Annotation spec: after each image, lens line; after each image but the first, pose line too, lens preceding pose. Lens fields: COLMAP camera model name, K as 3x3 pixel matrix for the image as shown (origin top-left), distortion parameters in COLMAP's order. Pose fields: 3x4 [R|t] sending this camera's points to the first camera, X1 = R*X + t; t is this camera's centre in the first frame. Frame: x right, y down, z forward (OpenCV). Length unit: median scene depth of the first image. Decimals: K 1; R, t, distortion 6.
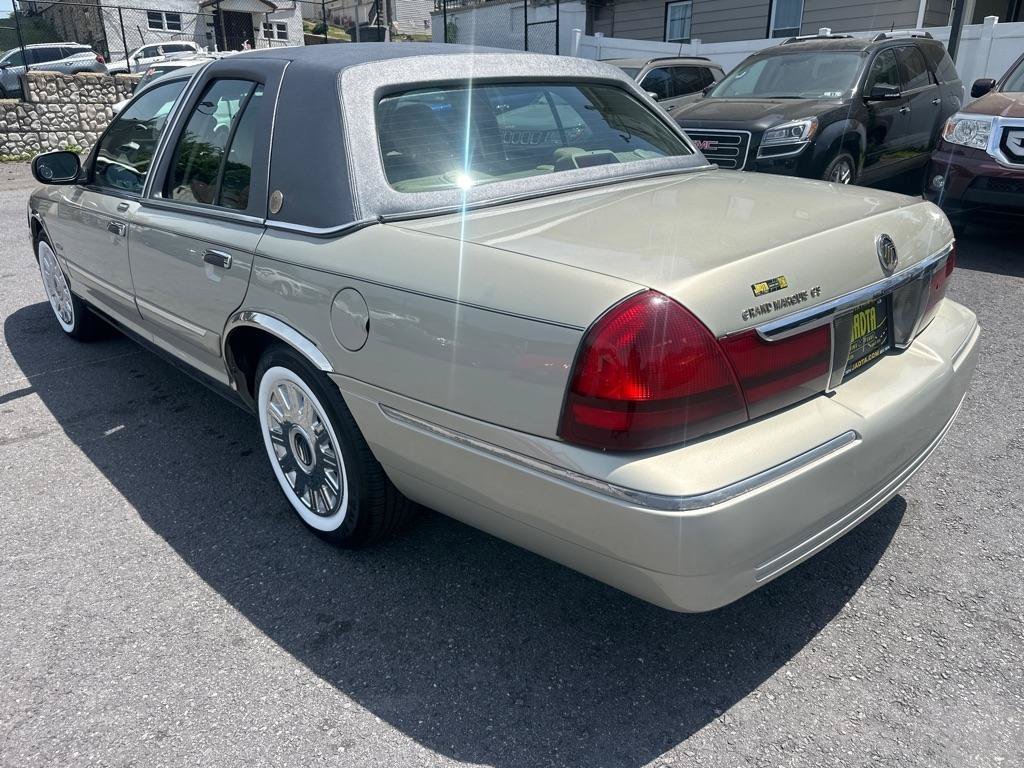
lens RADIAL K [[719.4, 0, 507.5], [0, 719.4, 383.9], [0, 0, 1]] dist [0.053189, -0.061049]
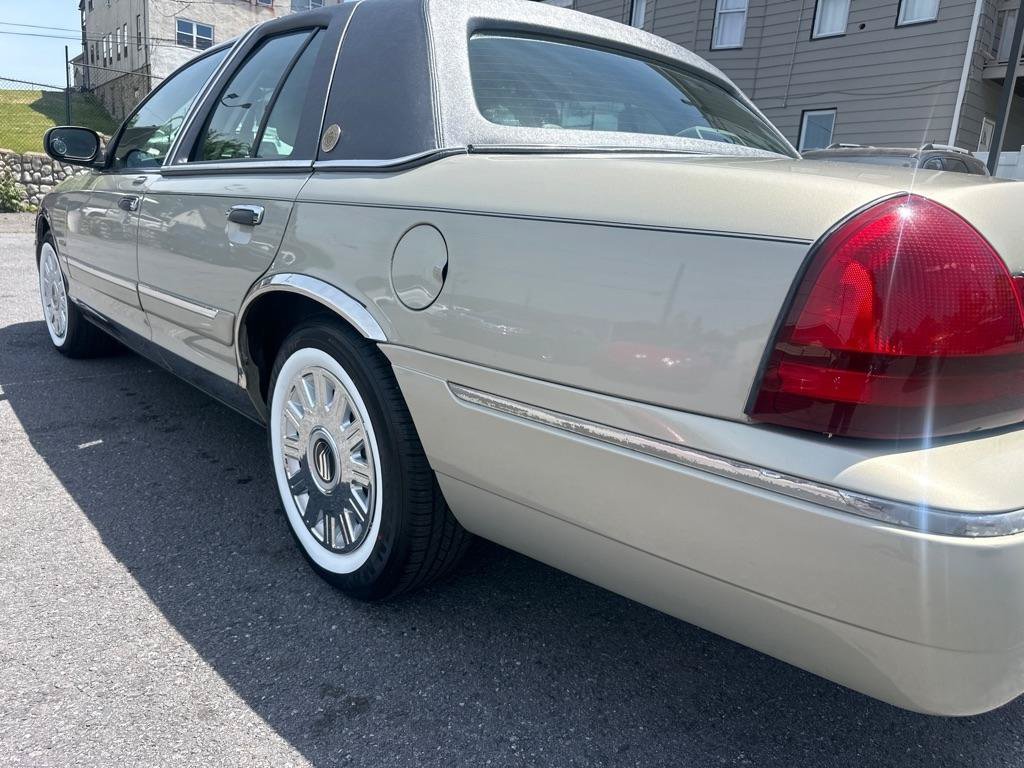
lens RADIAL K [[722.9, 0, 512.0], [0, 722.9, 384.0], [0, 0, 1]] dist [0.032716, -0.035243]
pose [[0.996516, 0.083399, 0.000057, -0.092562], [-0.082621, 0.987319, -0.135551, 0.098606], [-0.011361, 0.135074, 0.990770, 0.229972]]
